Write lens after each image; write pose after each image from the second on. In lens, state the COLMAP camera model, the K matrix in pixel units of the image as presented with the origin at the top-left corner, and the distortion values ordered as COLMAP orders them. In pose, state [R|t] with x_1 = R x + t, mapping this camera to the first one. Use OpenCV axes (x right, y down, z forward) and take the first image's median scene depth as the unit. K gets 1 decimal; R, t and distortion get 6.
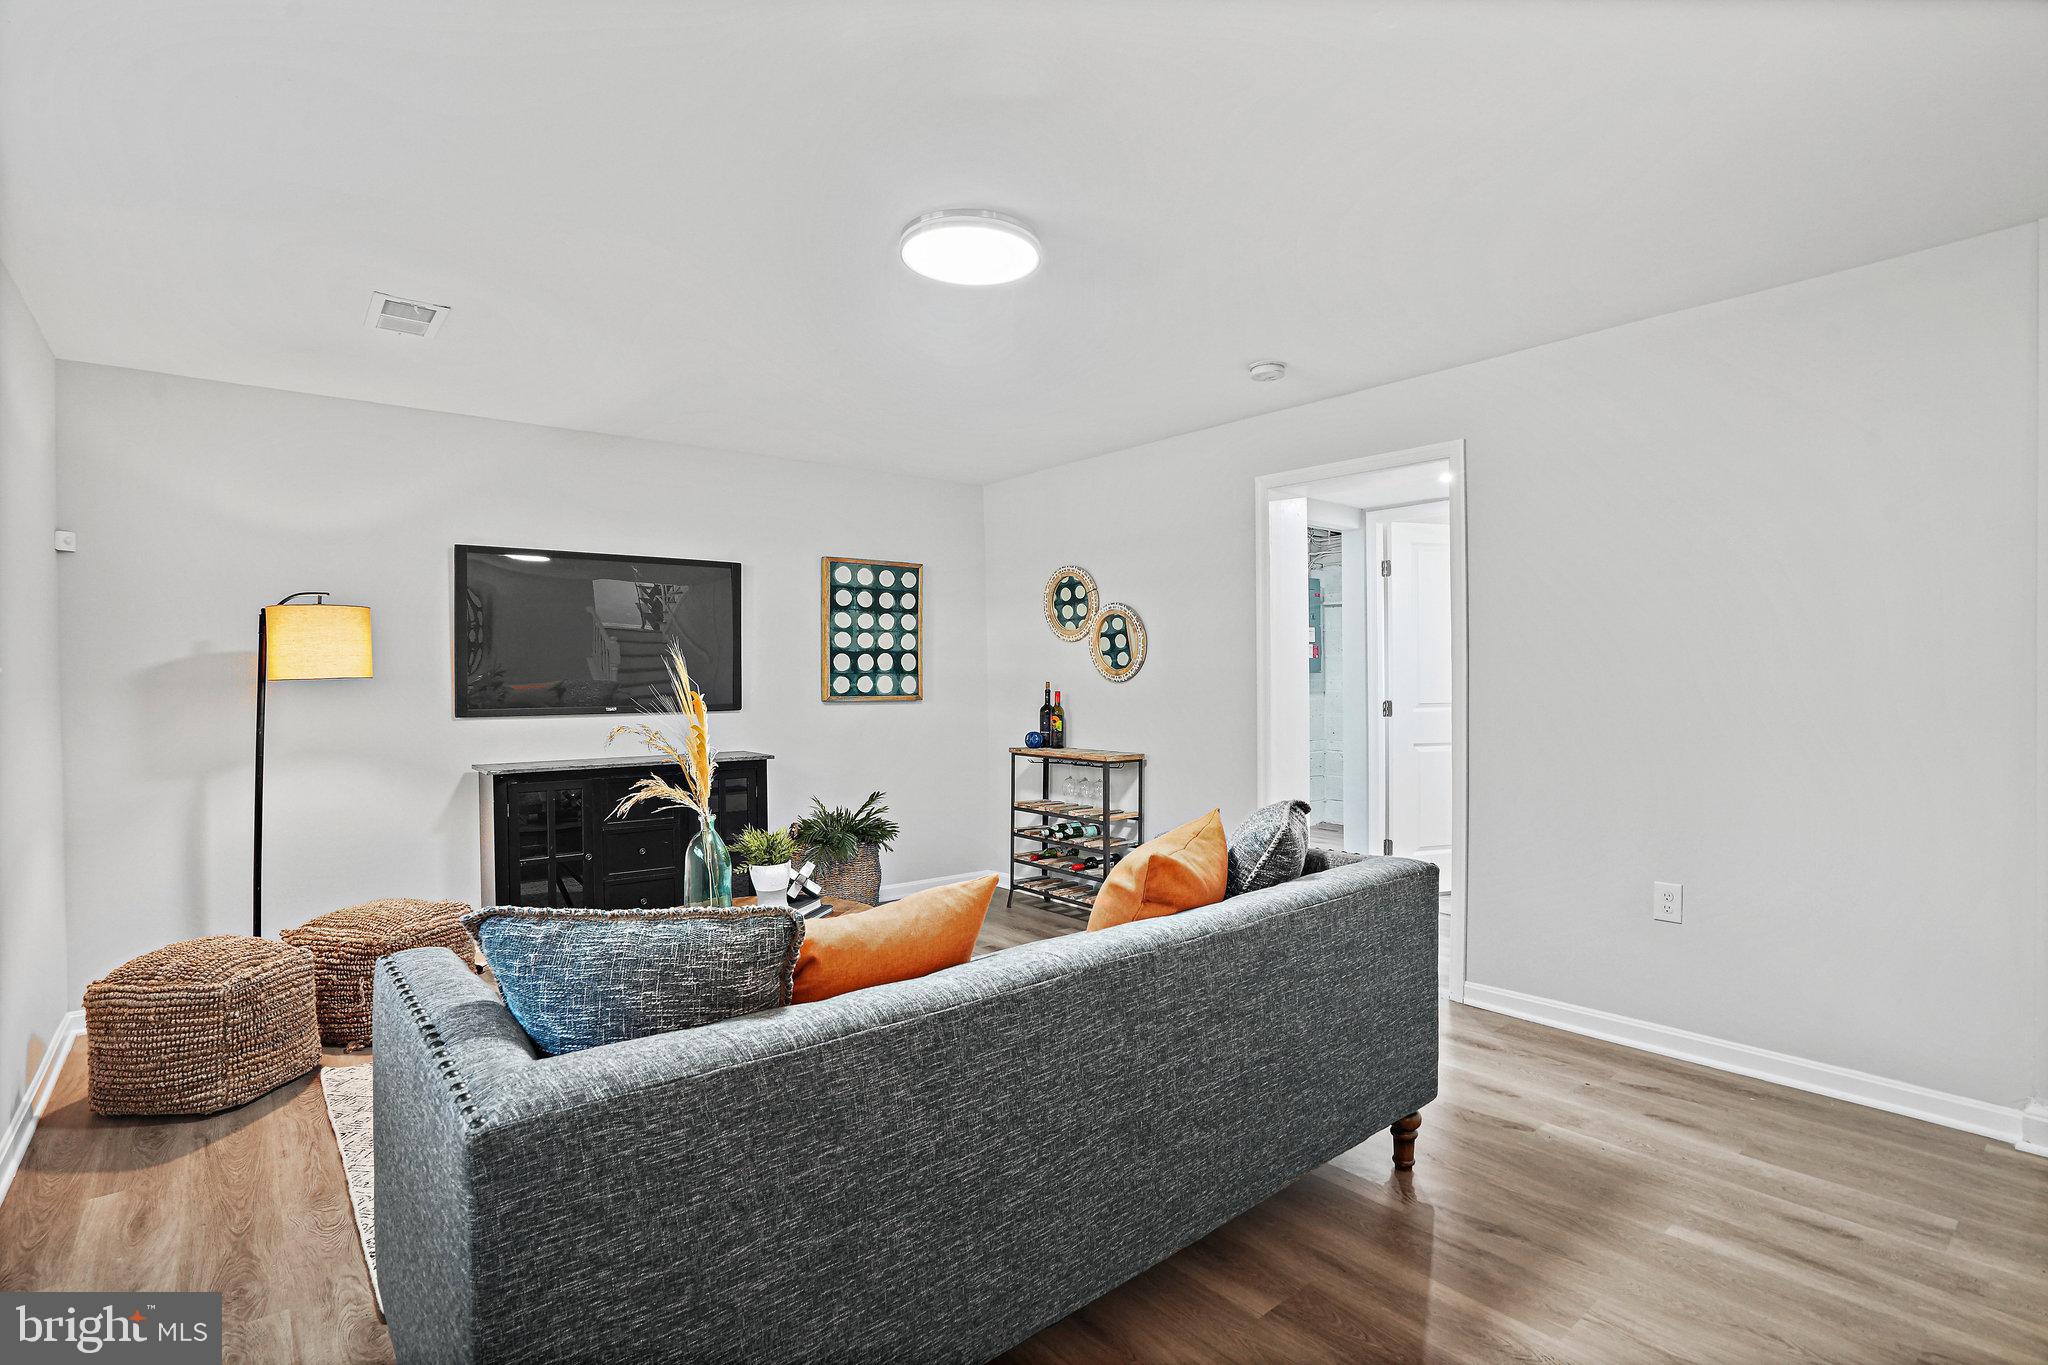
lens RADIAL K [[989.2, 0, 1012.8], [0, 989.2, 680.5], [0, 0, 1]] dist [-0.038509, 0.014076]
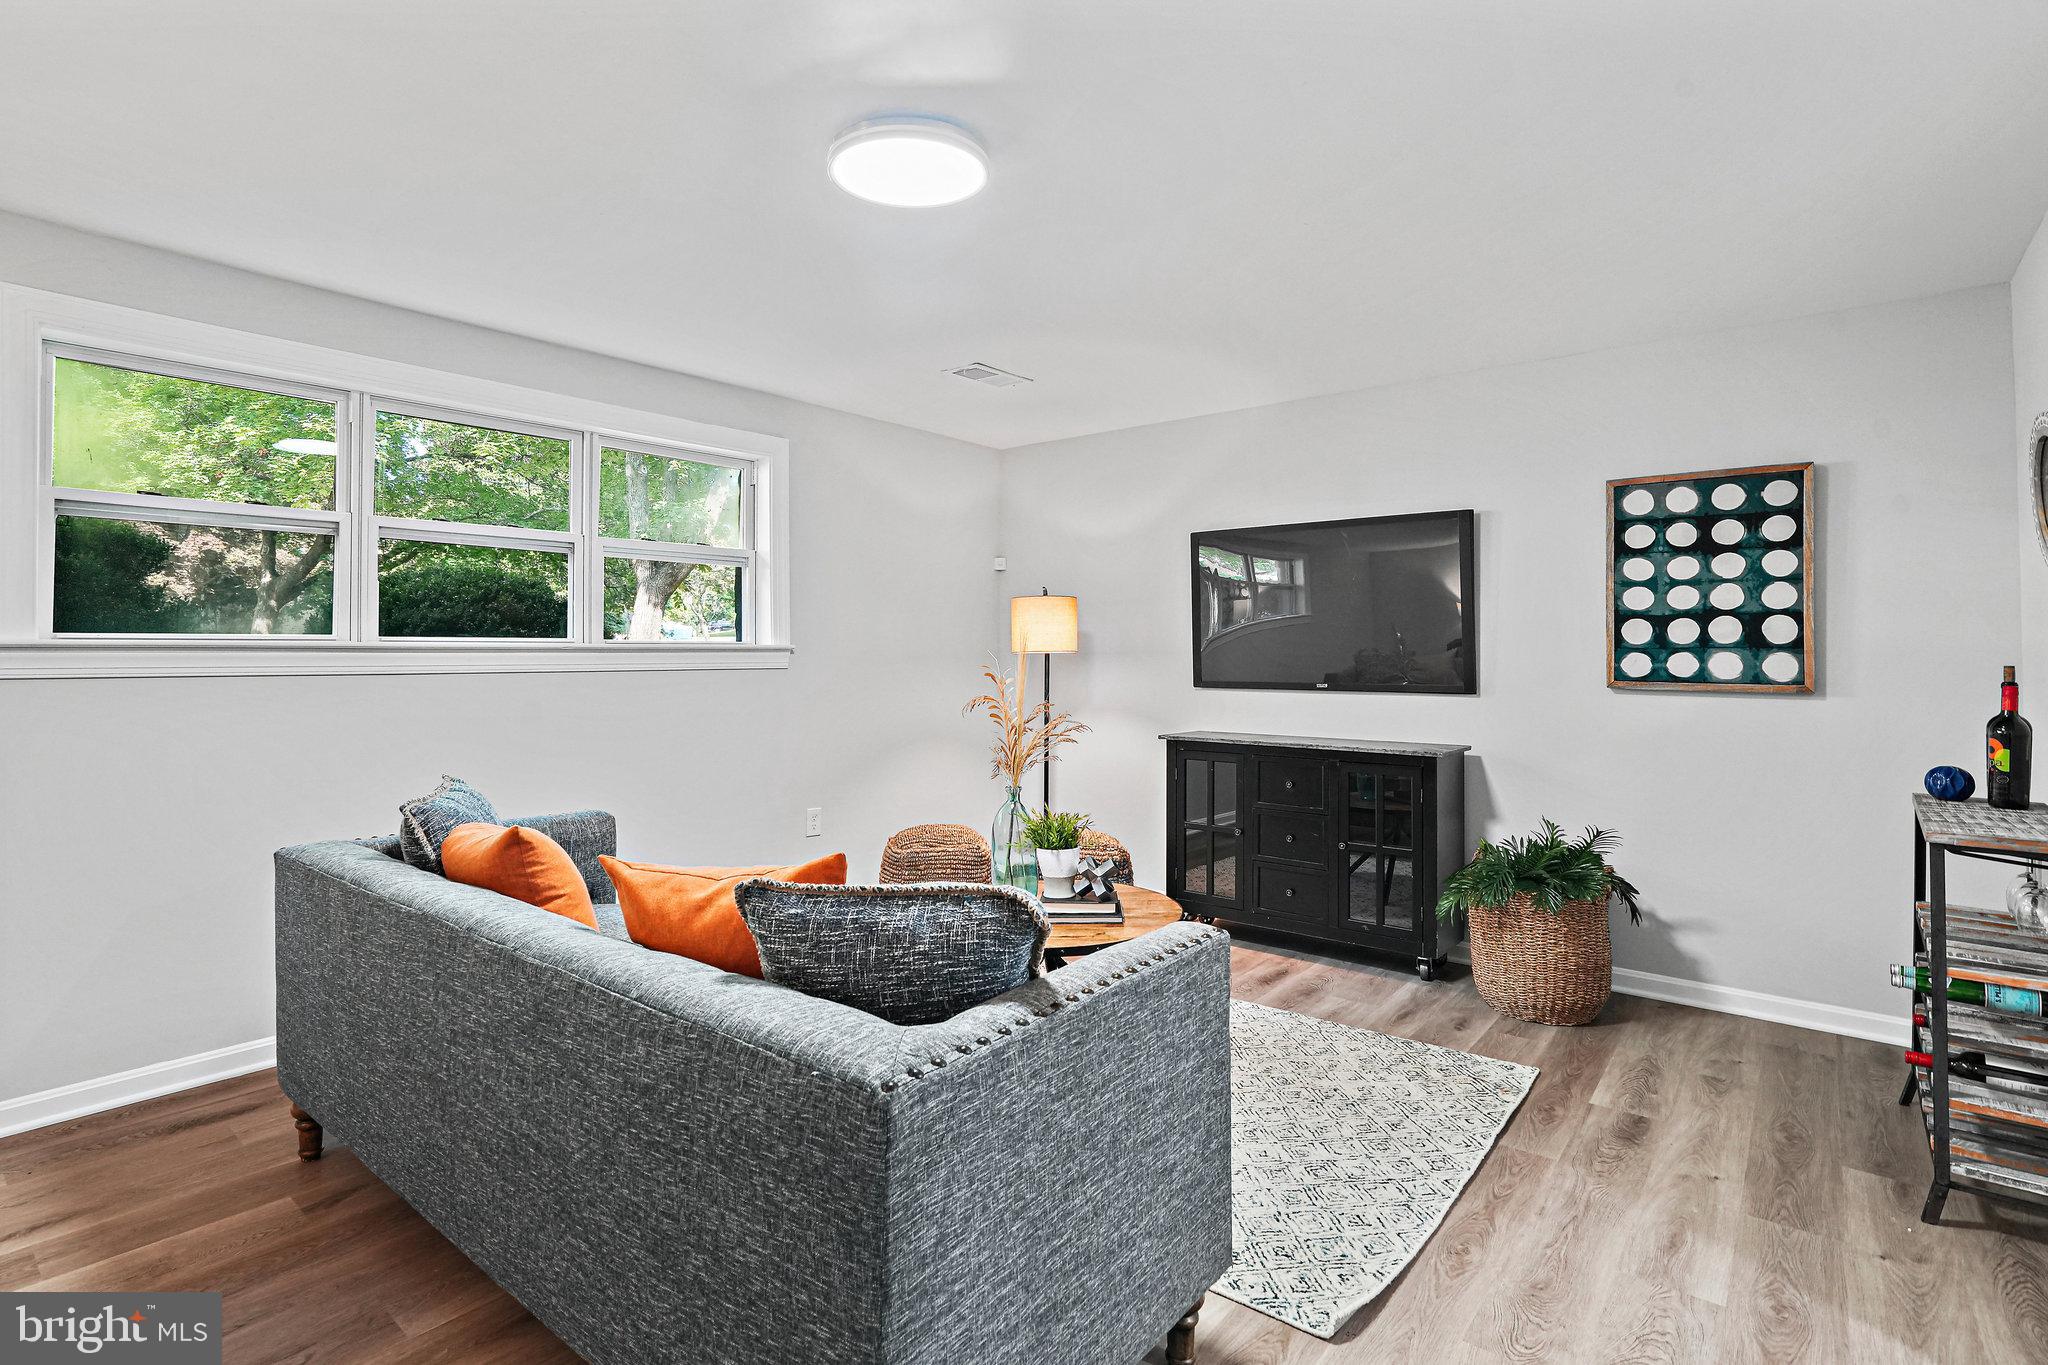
lens RADIAL K [[989.2, 0, 1009.4], [0, 989.2, 644.7], [0, 0, 1]] dist [-0.038509, 0.014076]
pose [[0.197099, -0.002997, -0.980379, 0.394725], [-0.007734, 0.999959, -0.004612, -0.003004], [0.980353, 0.008491, 0.197068, 0.440091]]
